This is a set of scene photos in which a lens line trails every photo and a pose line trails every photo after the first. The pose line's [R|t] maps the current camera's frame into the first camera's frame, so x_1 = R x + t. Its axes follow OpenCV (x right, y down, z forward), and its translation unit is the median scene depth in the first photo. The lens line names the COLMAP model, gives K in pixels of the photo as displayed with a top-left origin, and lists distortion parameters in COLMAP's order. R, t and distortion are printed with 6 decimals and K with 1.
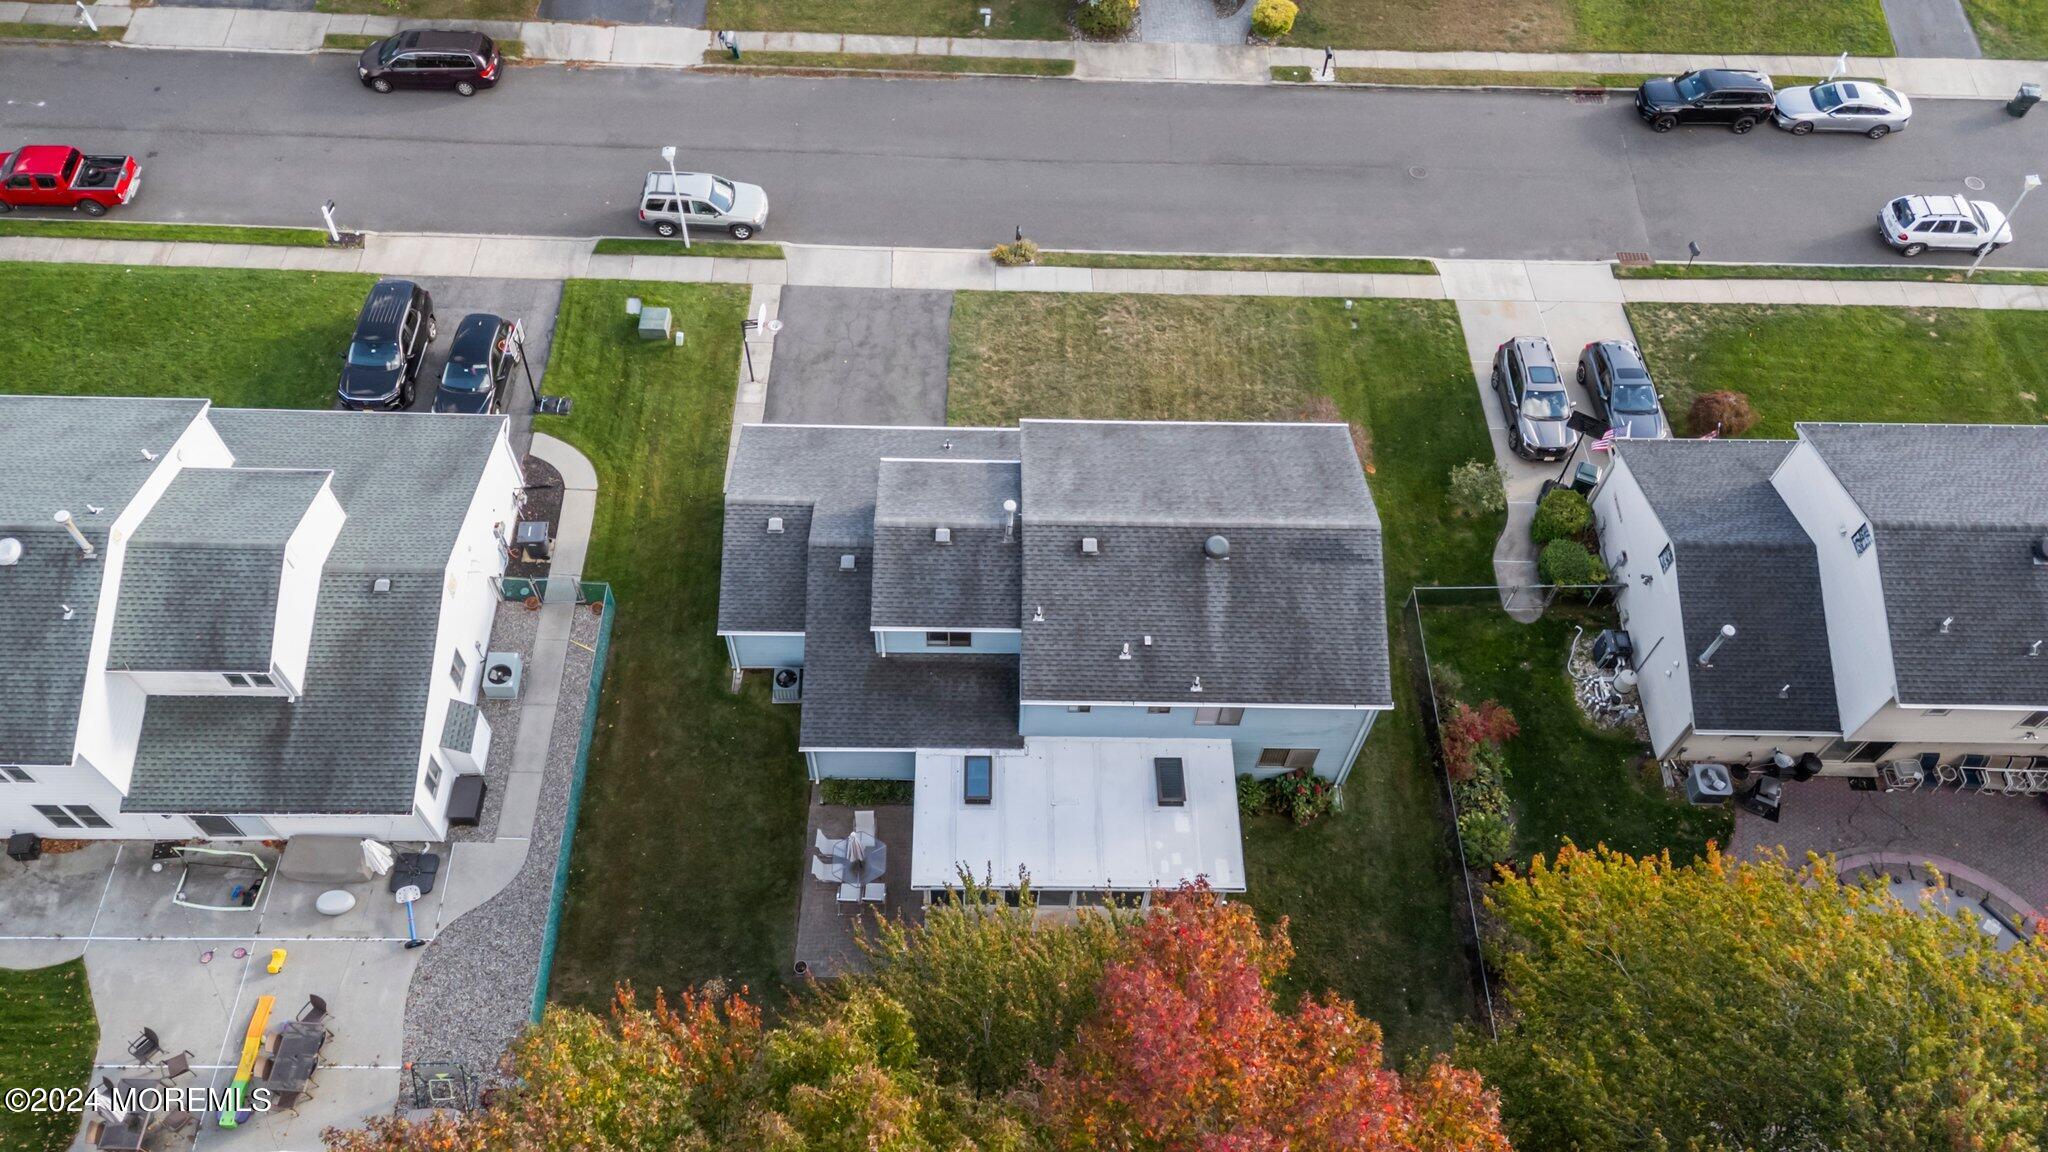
lens RADIAL K [[1480.5, 0, 1019.3], [0, 1480.5, 591.8], [0, 0, 1]] dist [0.079285, -0.072591]
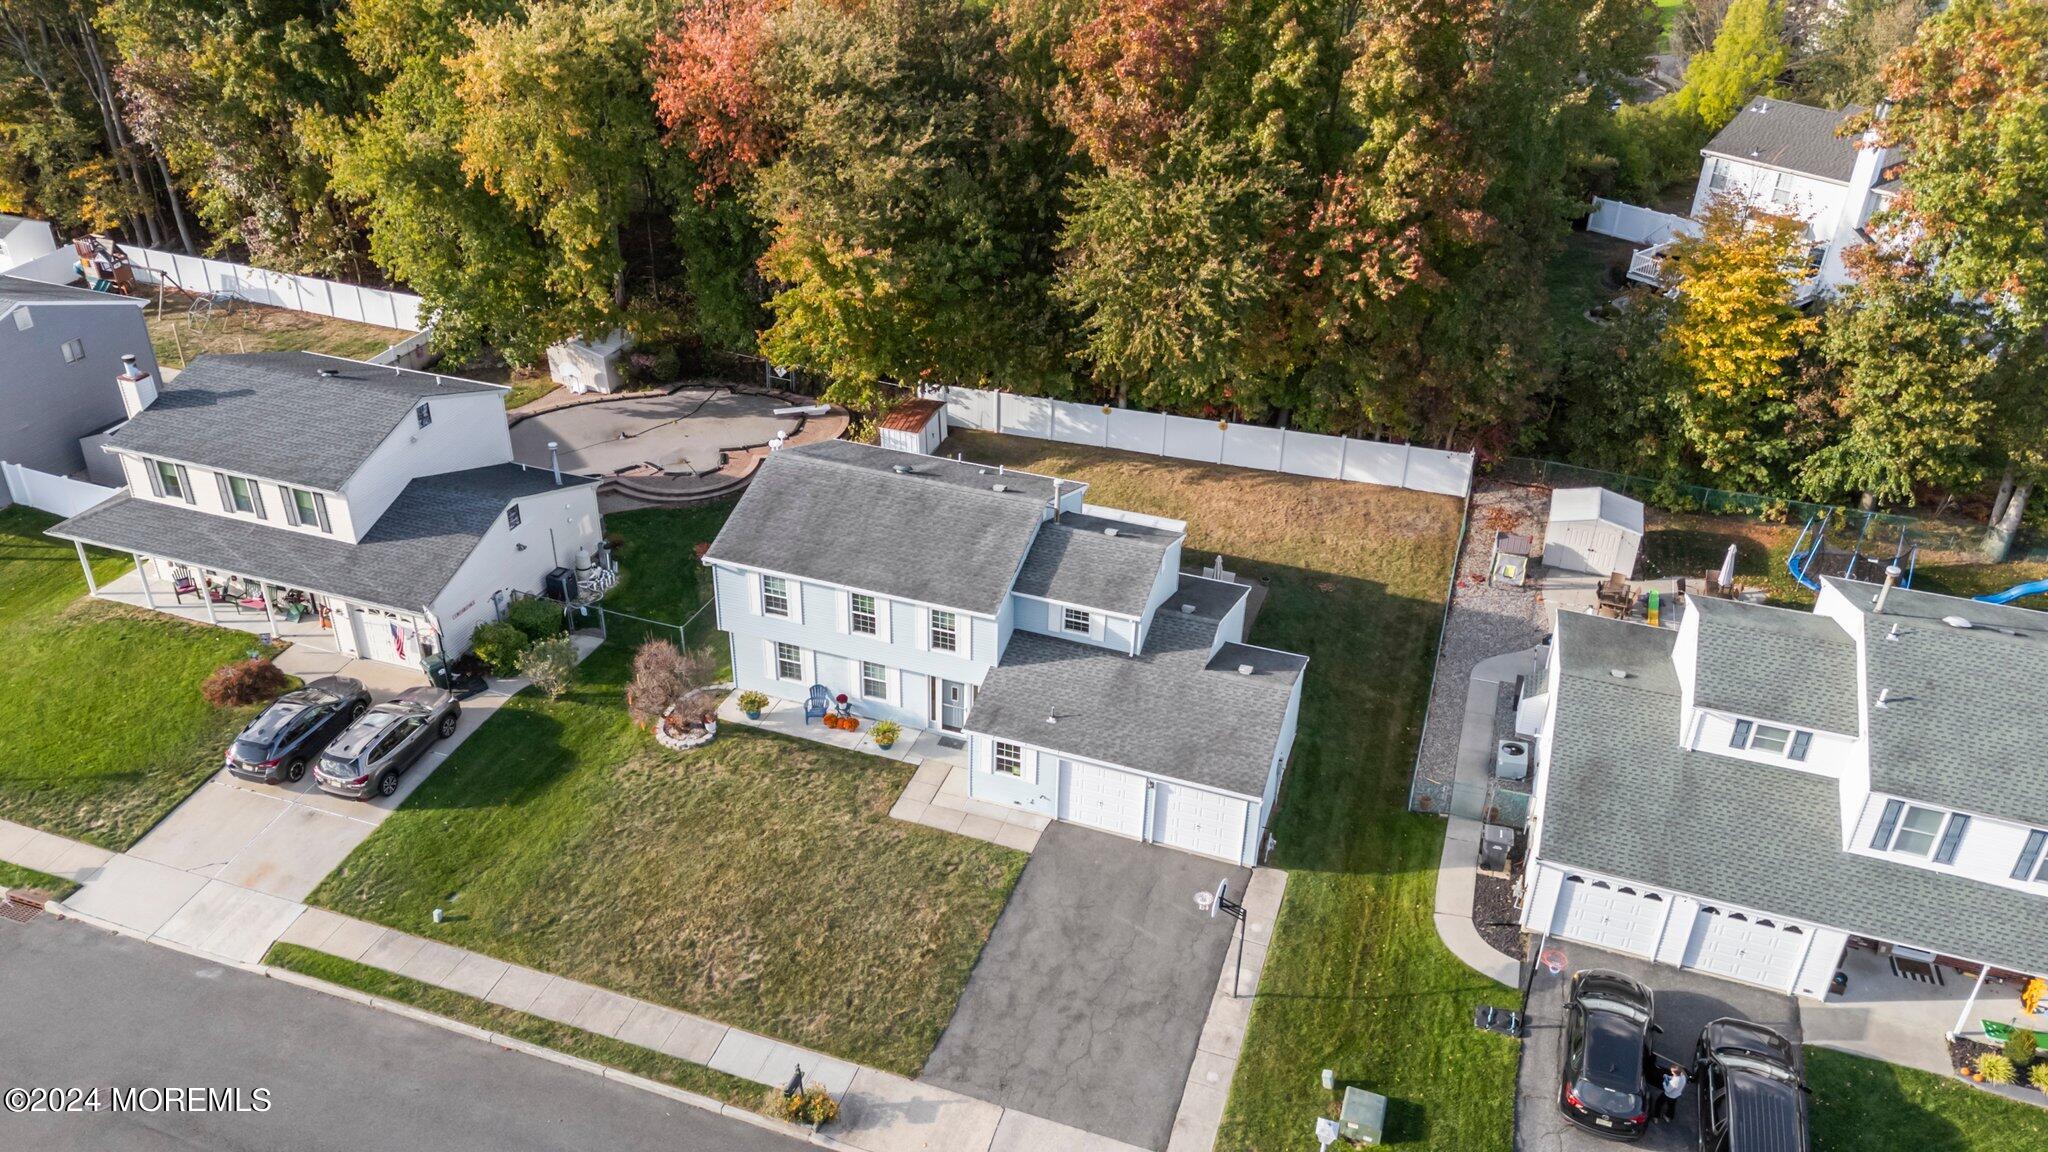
lens RADIAL K [[1480.5, 0, 1029.6], [0, 1480.5, 567.8], [0, 0, 1]] dist [0.079285, -0.072591]
pose [[-0.943252, -0.210642, 0.256721, -0.217216], [0.249290, 0.061571, 0.966470, -0.860675], [-0.219386, 0.975622, -0.005567, 0.770600]]
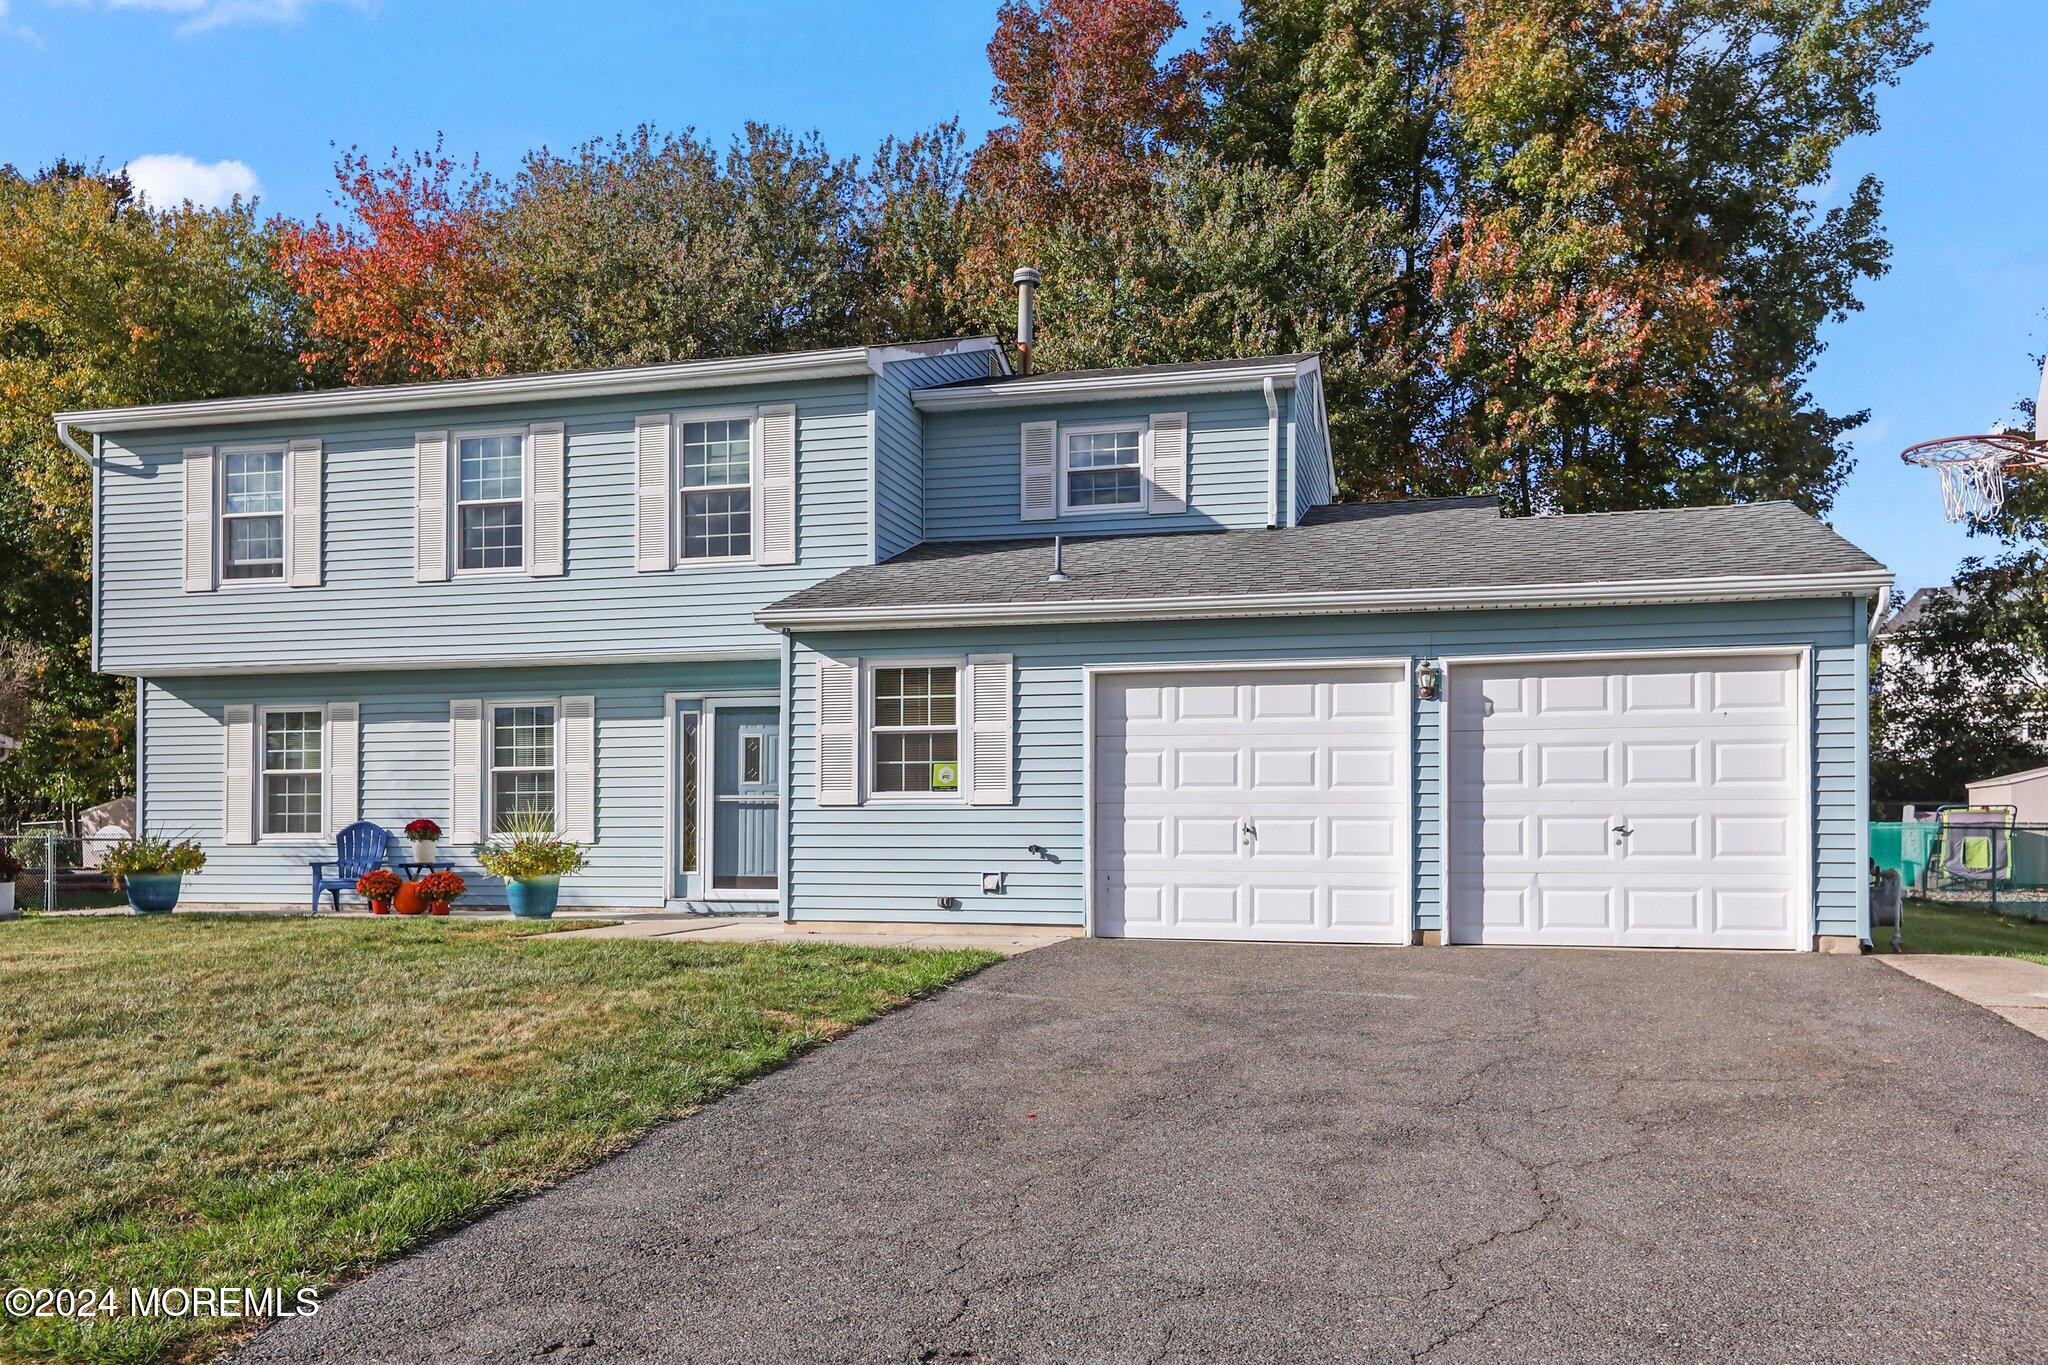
lens RADIAL K [[1636.5, 0, 990.3], [0, 1636.5, 827.4], [0, 0, 1]] dist [0.058139, -0.015781]
pose [[-0.959590, -0.027920, 0.280013, -0.106813], [0.220239, 0.544872, 0.809079, -0.278502], [-0.175161, 0.838054, -0.516705, 1.017505]]
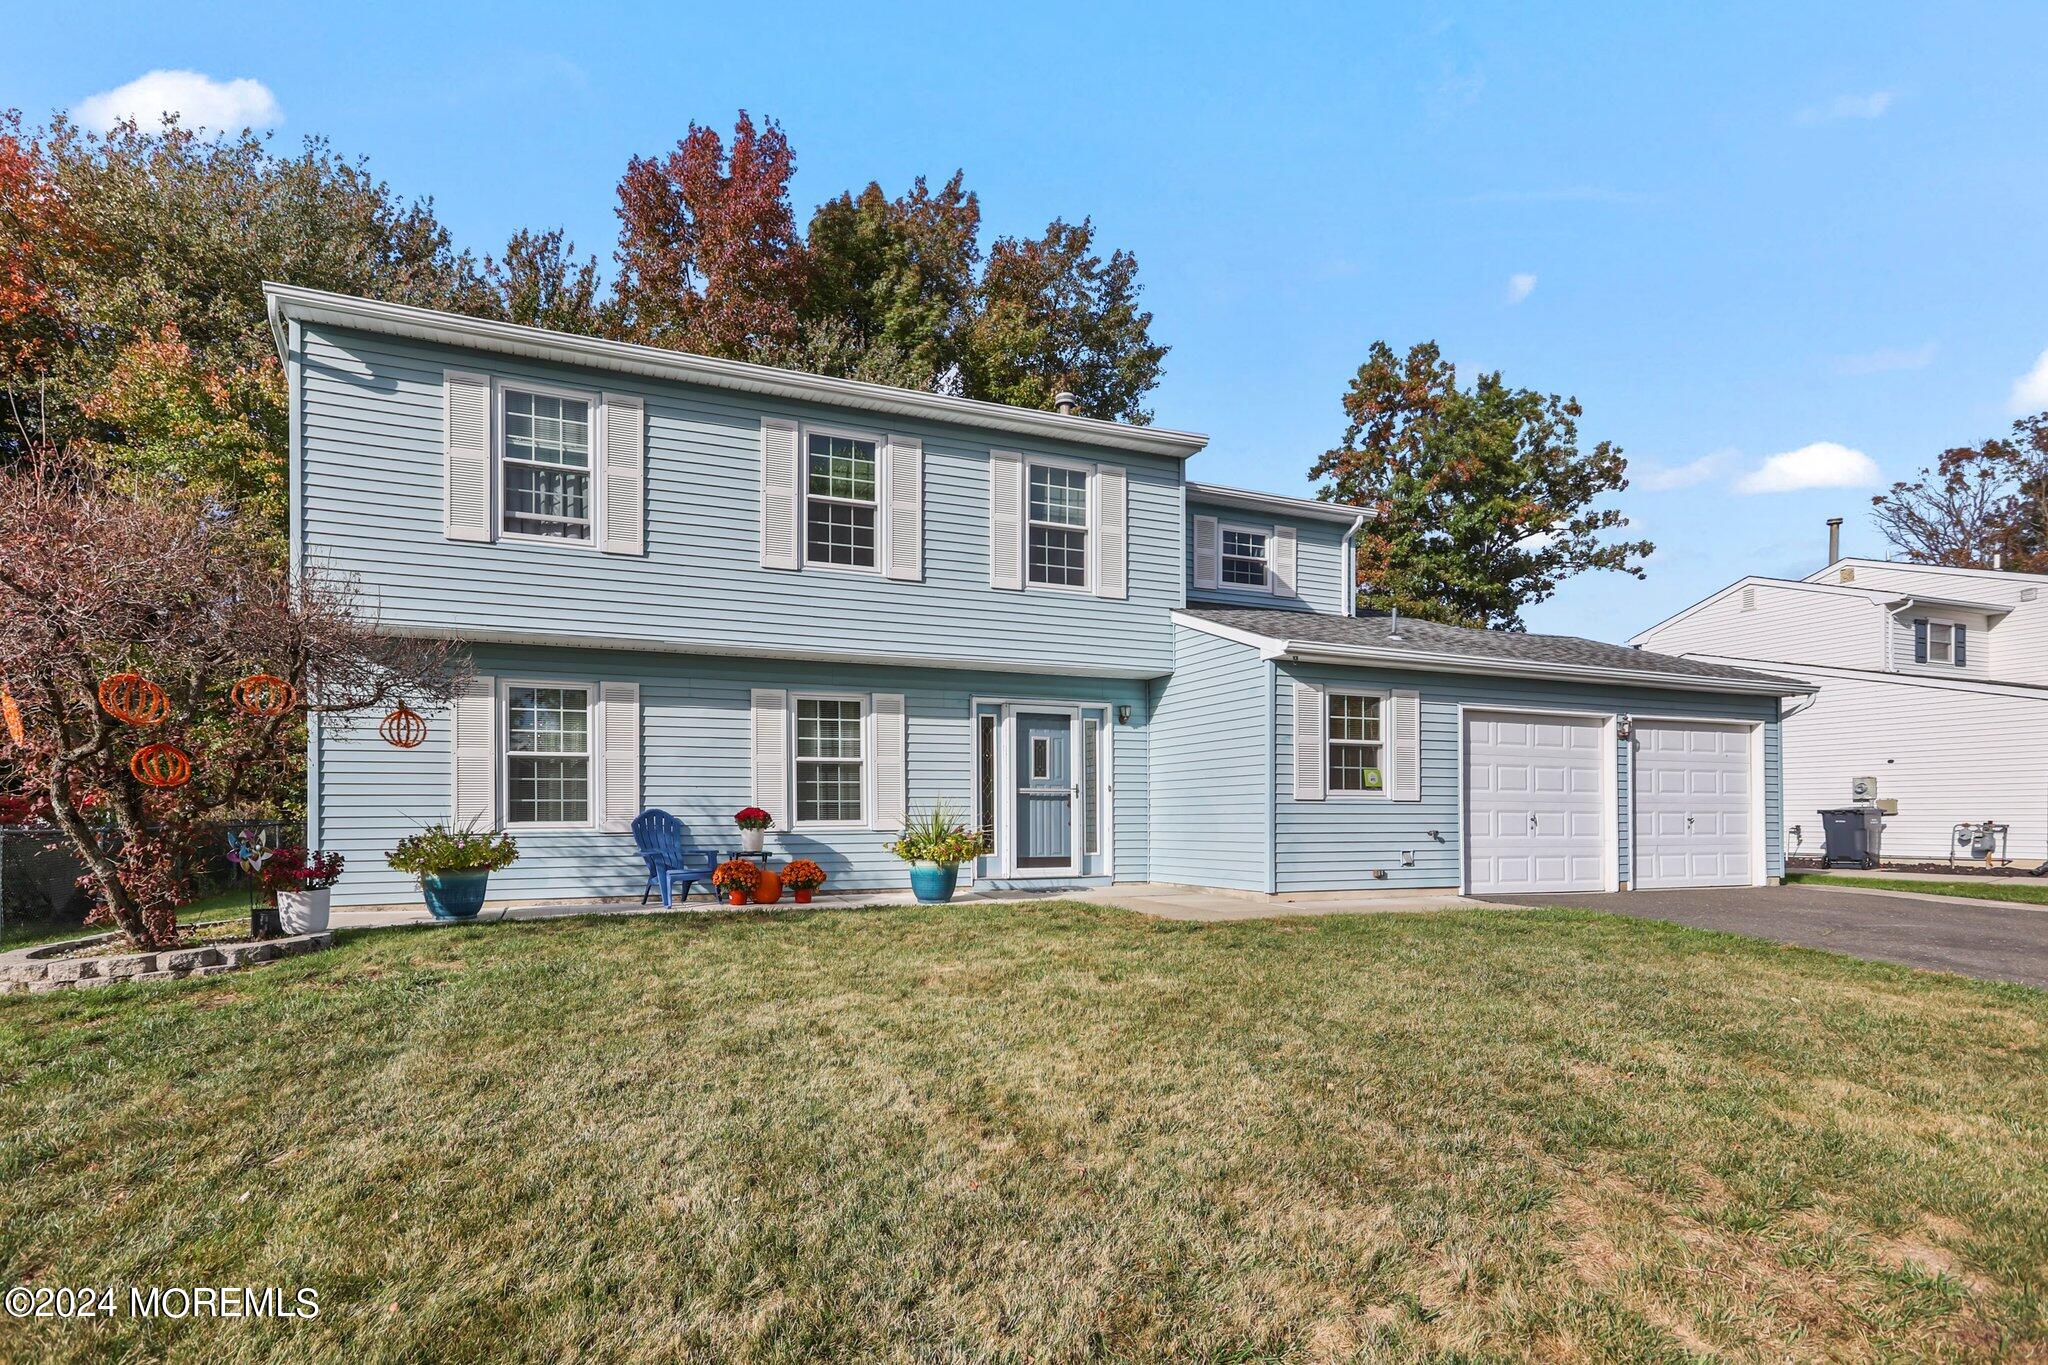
lens RADIAL K [[1065.7, 0, 1014.6], [0, 1065.7, 817.1], [0, 0, 1]] dist [0.014594, 0.001300]
pose [[-0.920116, -0.028547, -0.390604, 0.132402], [-0.343614, 0.537401, 0.770149, -0.216631], [0.187925, 0.842844, -0.504280, 0.983306]]
